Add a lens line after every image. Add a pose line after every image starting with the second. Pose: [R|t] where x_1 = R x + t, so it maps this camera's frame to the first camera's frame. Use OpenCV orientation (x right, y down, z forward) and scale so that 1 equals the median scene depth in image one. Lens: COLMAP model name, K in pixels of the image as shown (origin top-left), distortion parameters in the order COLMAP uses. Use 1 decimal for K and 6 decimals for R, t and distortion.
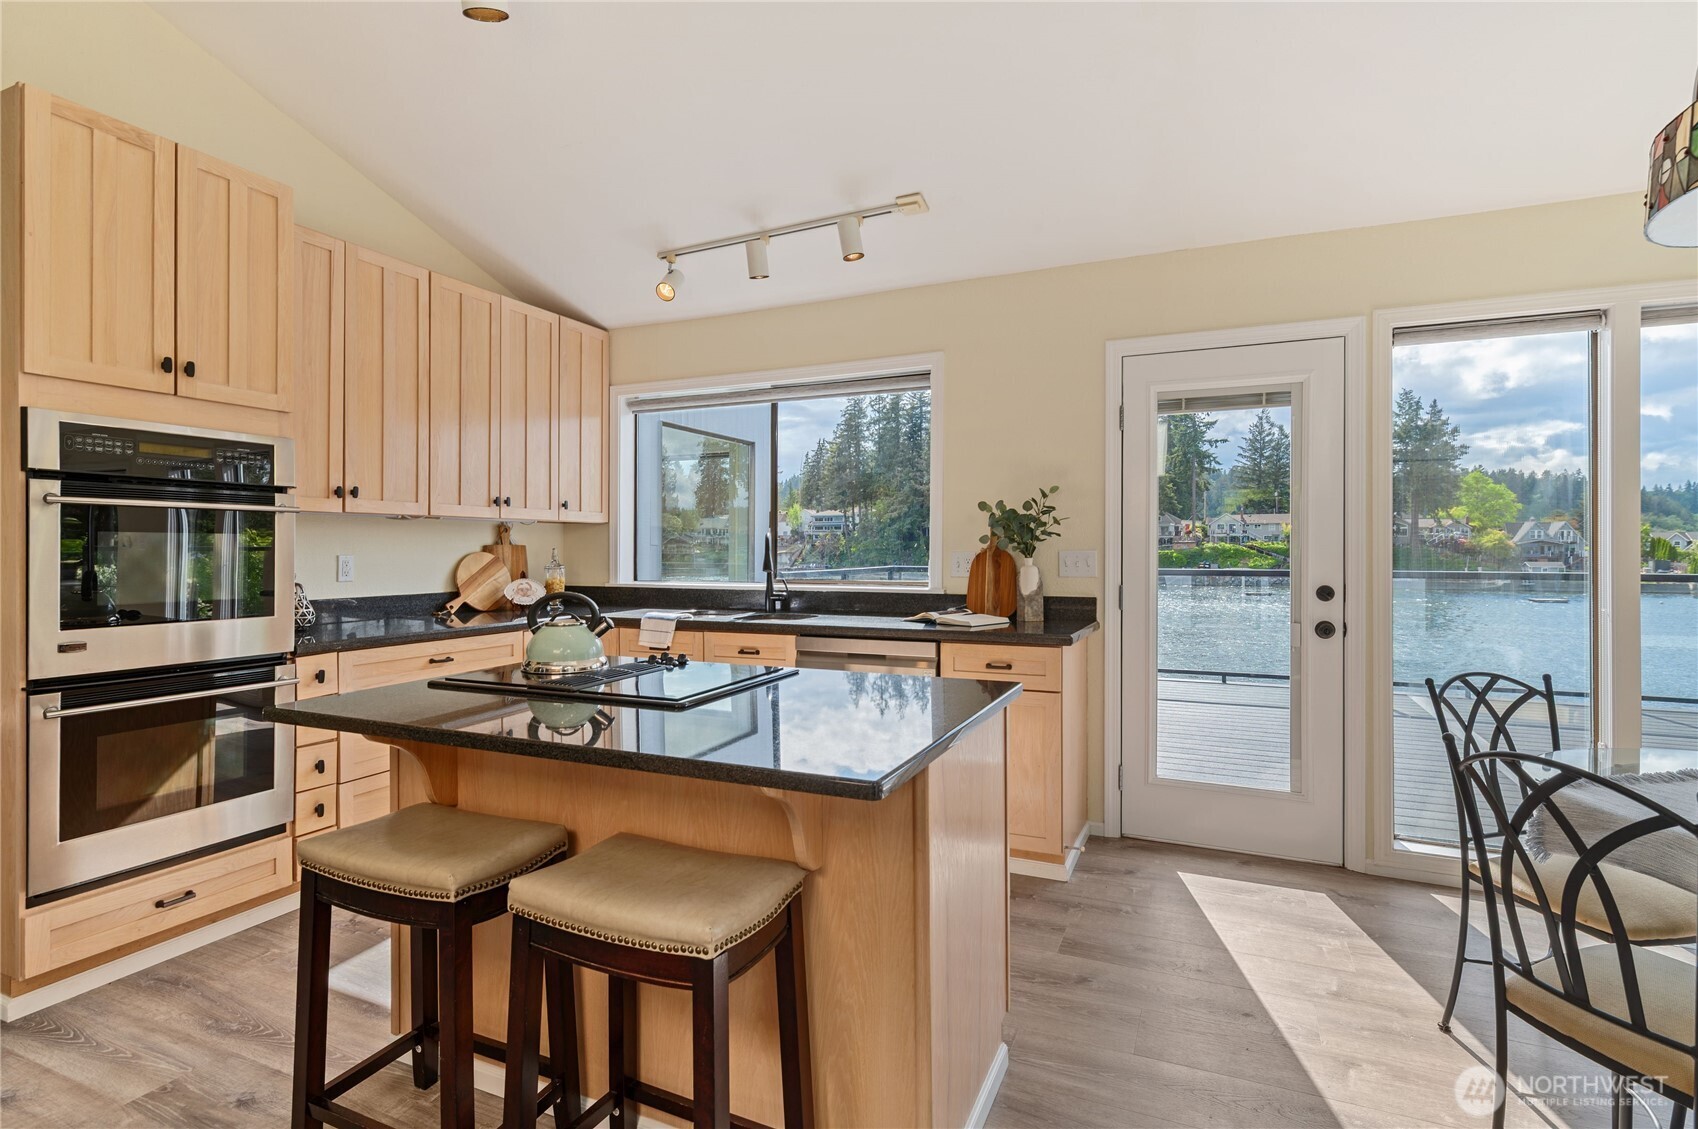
lens RADIAL K [[838.7, 0, 840.0], [0, 838.7, 549.4], [0, 0, 1]] dist [0.003895, -0.000339]
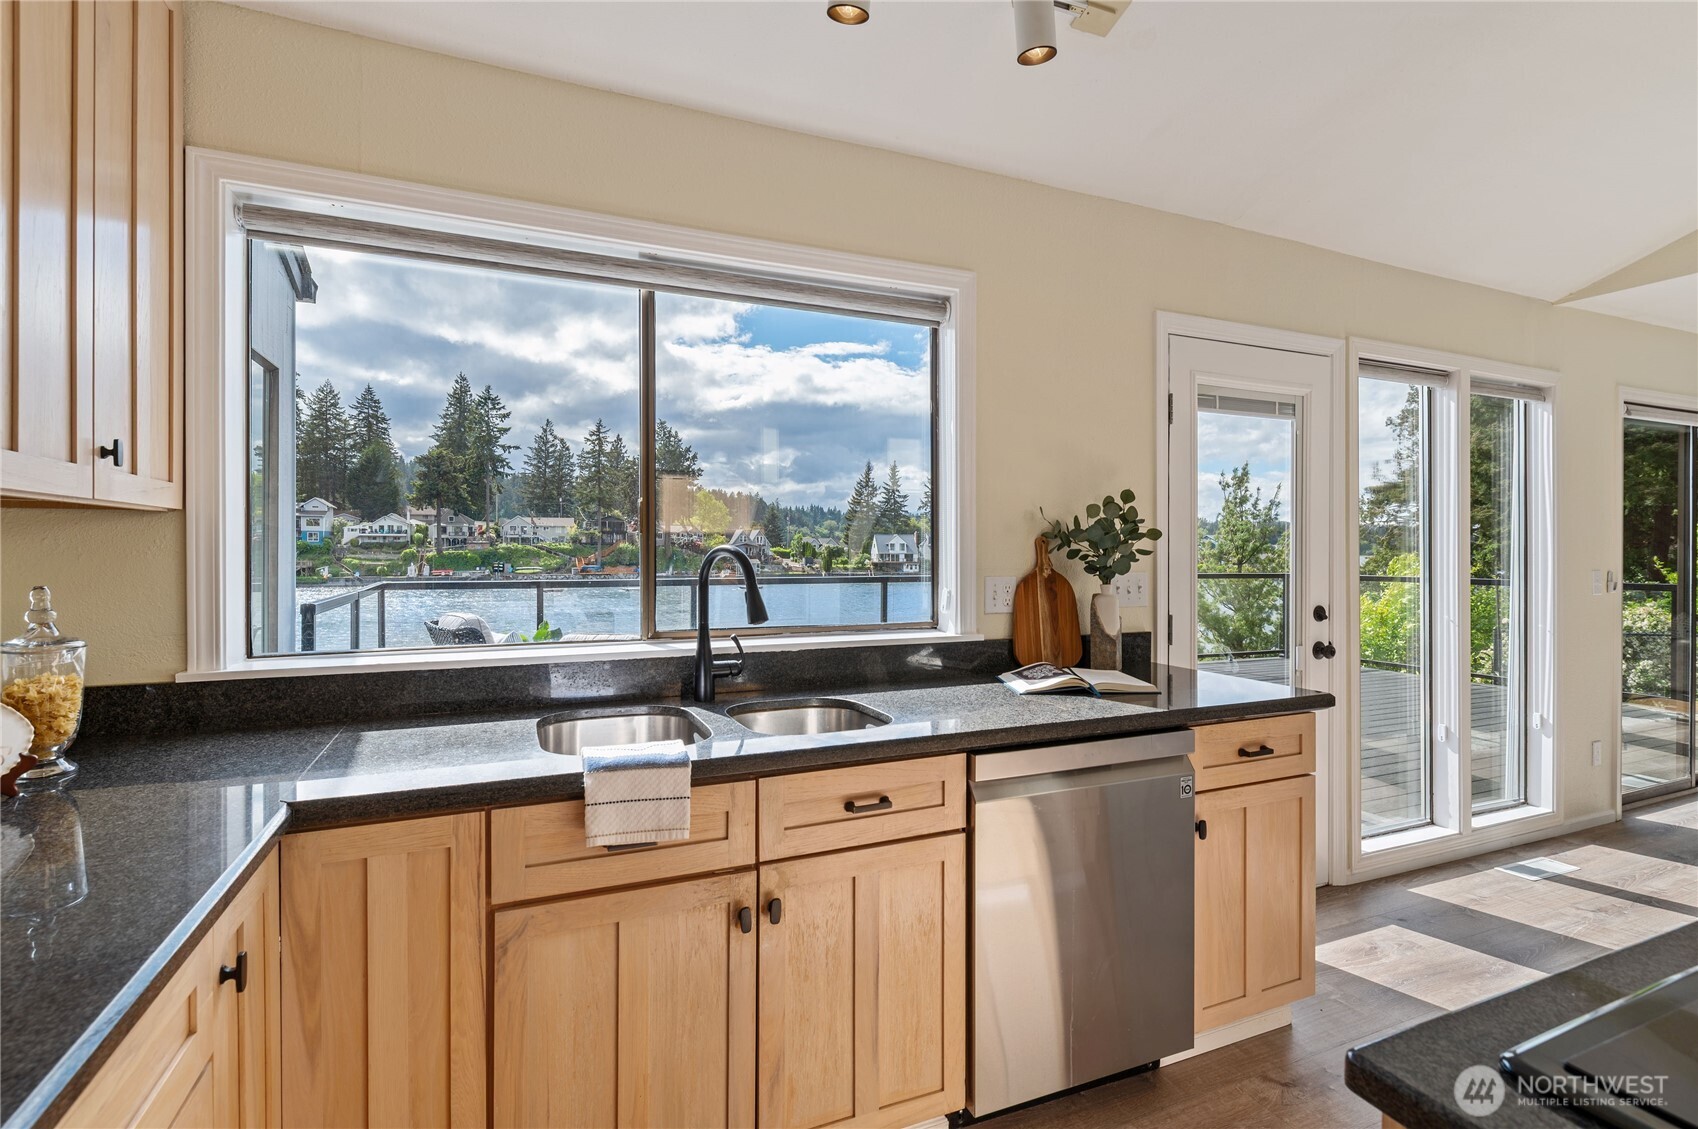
lens RADIAL K [[796.3, 0, 846.3], [0, 796.3, 556.0], [0, 0, 1]] dist [-0.000759, -0.001119]
pose [[0.671364, -0.004470, 0.741114, -0.406726], [-0.001796, 0.999969, 0.007658, -0.017694], [-0.741126, -0.006473, 0.671335, 0.650053]]
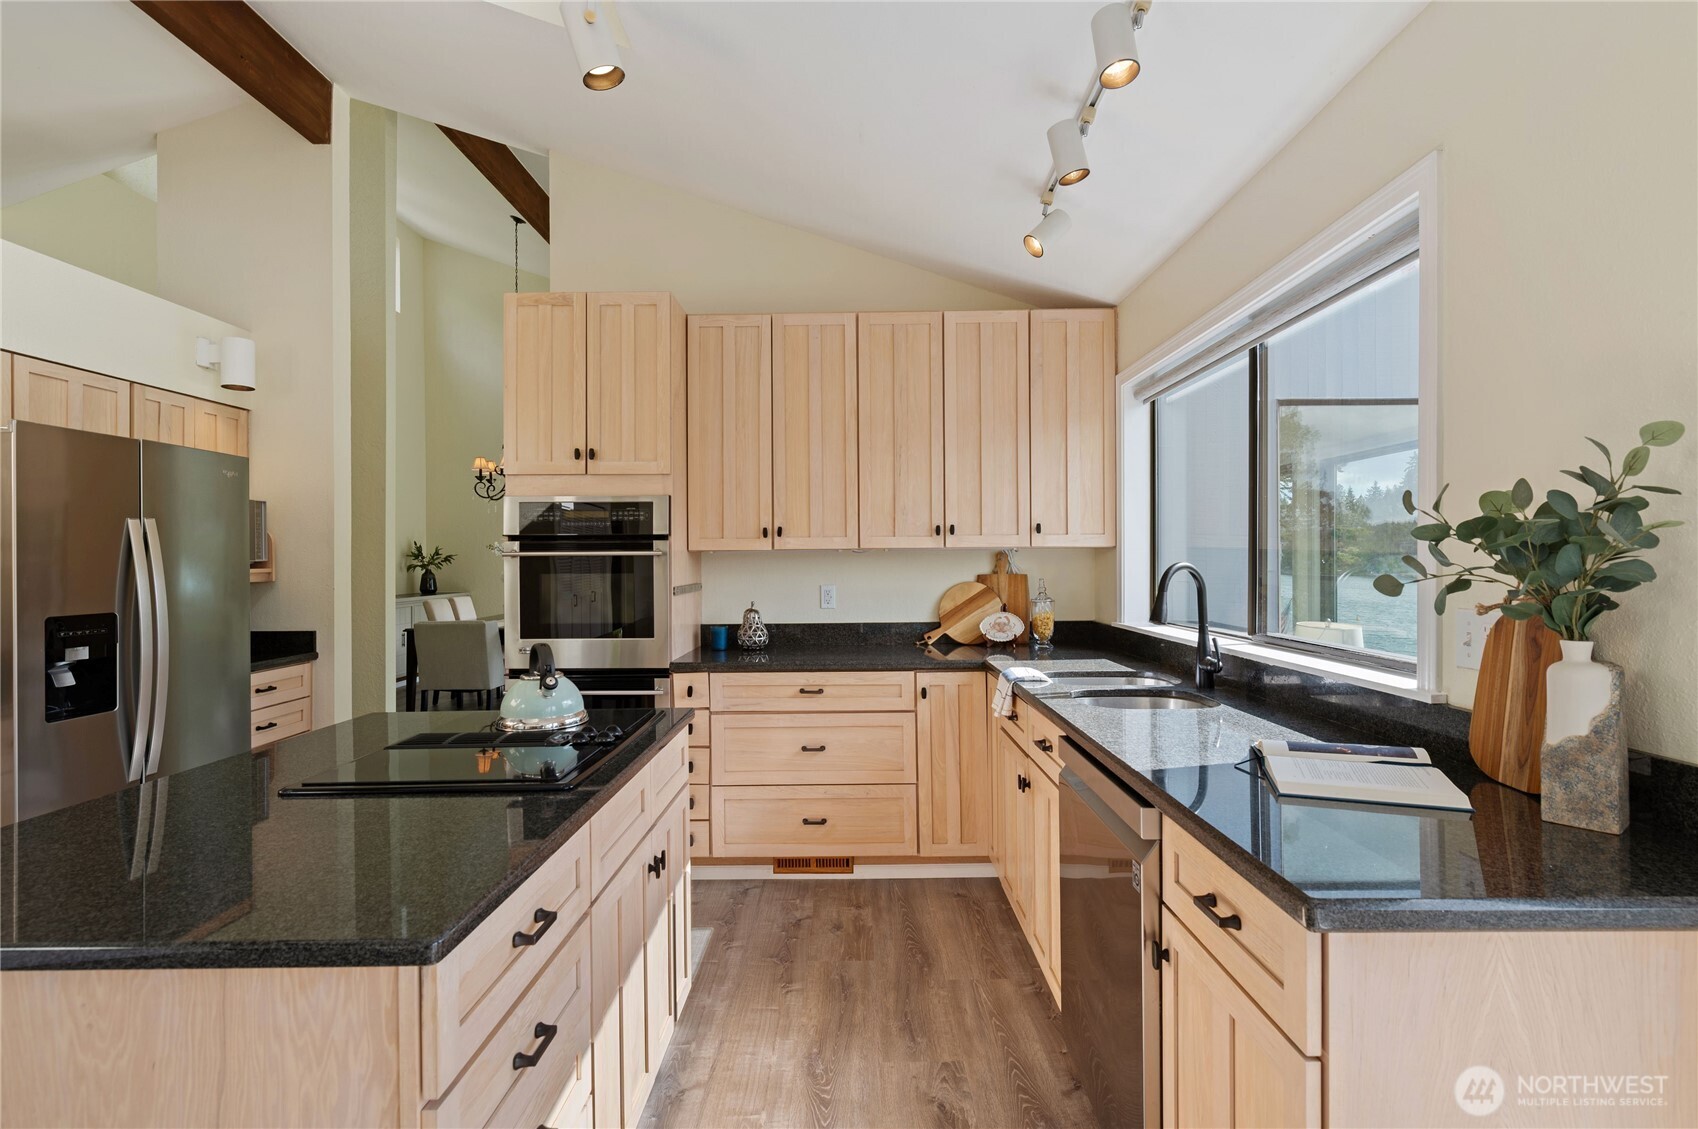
lens RADIAL K [[796.3, 0, 846.3], [0, 796.3, 556.0], [0, 0, 1]] dist [-0.000759, -0.001119]
pose [[0.409866, -0.010153, -0.912089, 0.371209], [0.008035, 0.999939, -0.007520, -0.022688], [0.912110, -0.004246, 0.409923, 0.544071]]
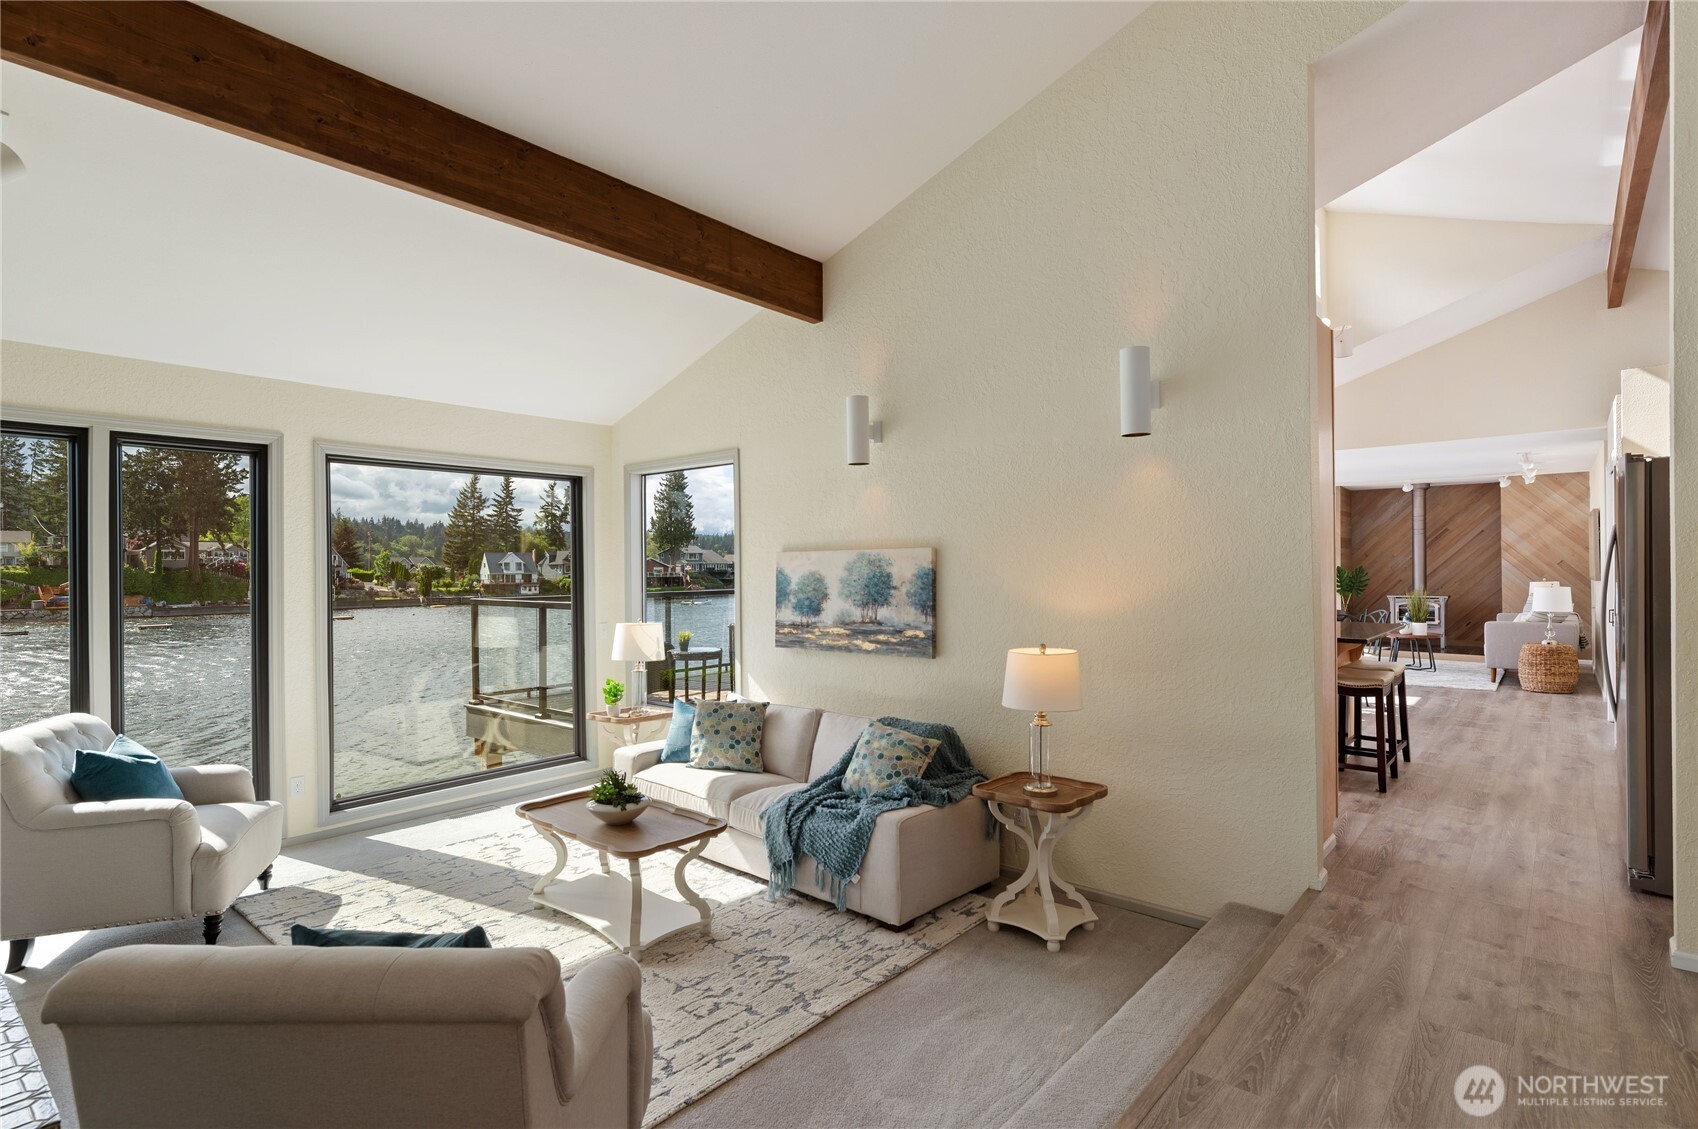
lens RADIAL K [[845.6, 0, 849.0], [0, 845.6, 564.5], [0, 0, 1]] dist [0.004360, 0.001055]
pose [[0.271582, -0.001271, 0.962414, -1.719045], [0.010637, 0.999942, -0.001681, -0.028772], [-0.962356, 0.010694, 0.271580, 0.854881]]
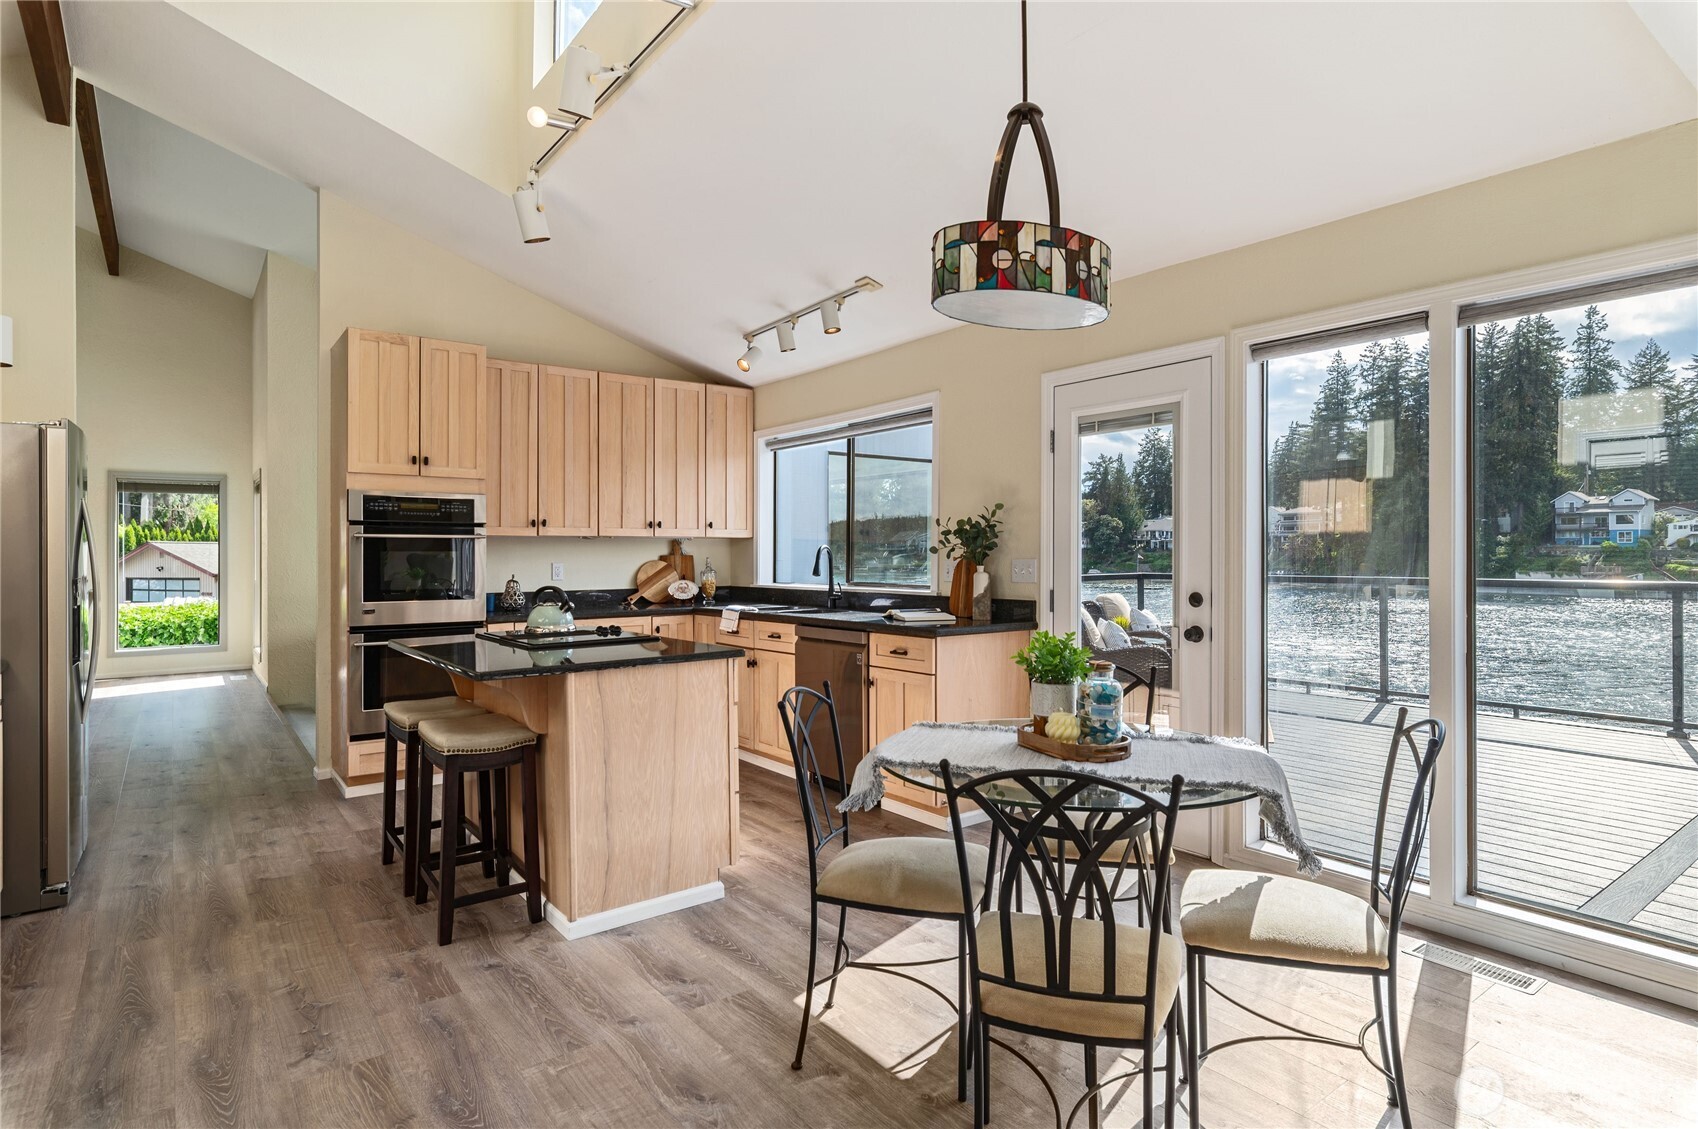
lens RADIAL K [[894.7, 0, 844.6], [0, 894.7, 551.9], [0, 0, 1]] dist [-0.001192, -0.000232]
pose [[0.878904, -0.005448, -0.476968, 0.602711], [0.004019, 0.999984, -0.004017, -0.004404], [0.476982, 0.001614, 0.878911, -0.169330]]
